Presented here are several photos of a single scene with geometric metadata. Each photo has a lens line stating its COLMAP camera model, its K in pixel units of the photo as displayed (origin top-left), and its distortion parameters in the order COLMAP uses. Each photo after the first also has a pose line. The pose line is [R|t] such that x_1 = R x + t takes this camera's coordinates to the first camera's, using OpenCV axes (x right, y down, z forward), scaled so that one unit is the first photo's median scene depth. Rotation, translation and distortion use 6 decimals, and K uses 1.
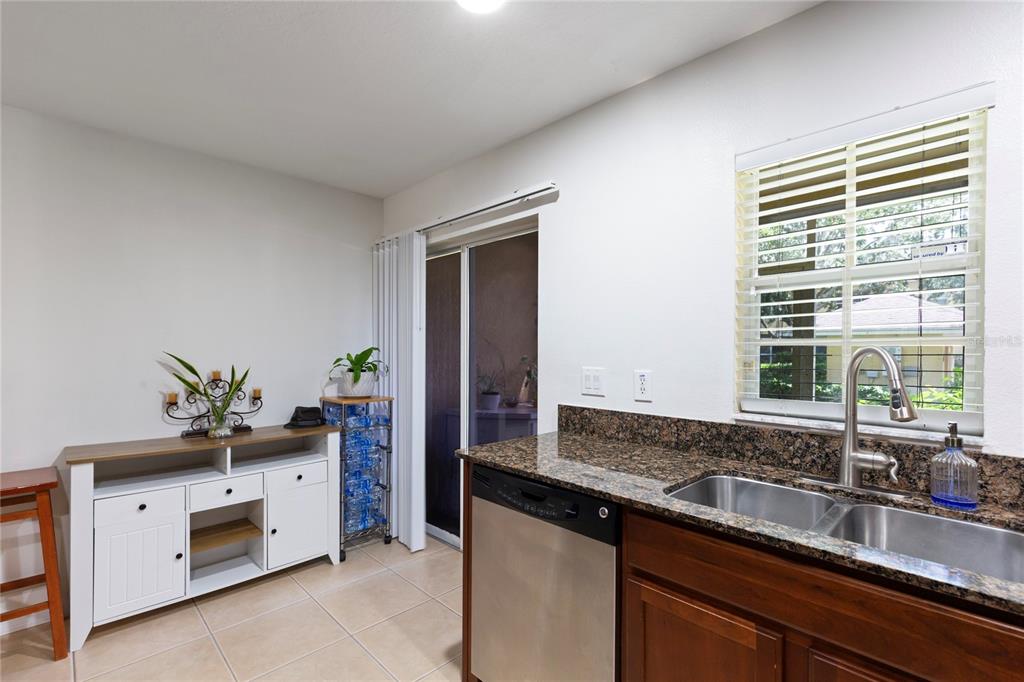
lens RADIAL K [[463.3, 0, 511.3], [0, 463.3, 348.1], [0, 0, 1]] dist [0.007031, -0.001873]
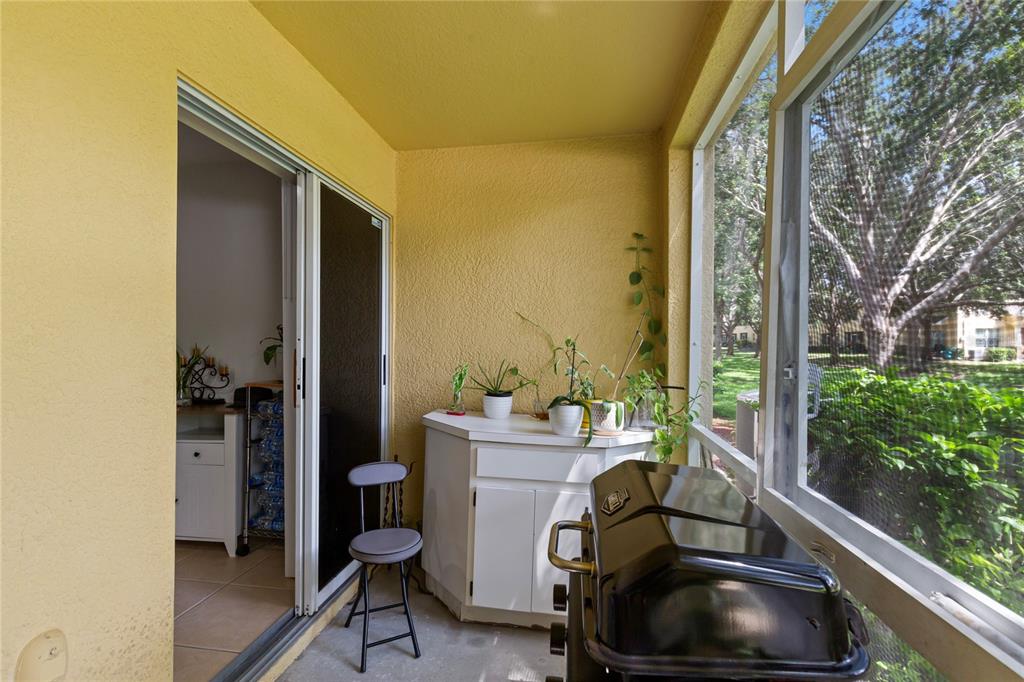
lens RADIAL K [[463.3, 0, 510.7], [0, 463.3, 340.6], [0, 0, 1]] dist [0.007031, -0.001873]
pose [[0.599969, -0.006043, -0.800000, 0.715940], [0.006693, 0.999974, -0.002534, 0.035628], [0.799995, -0.003834, 0.599994, 0.886399]]
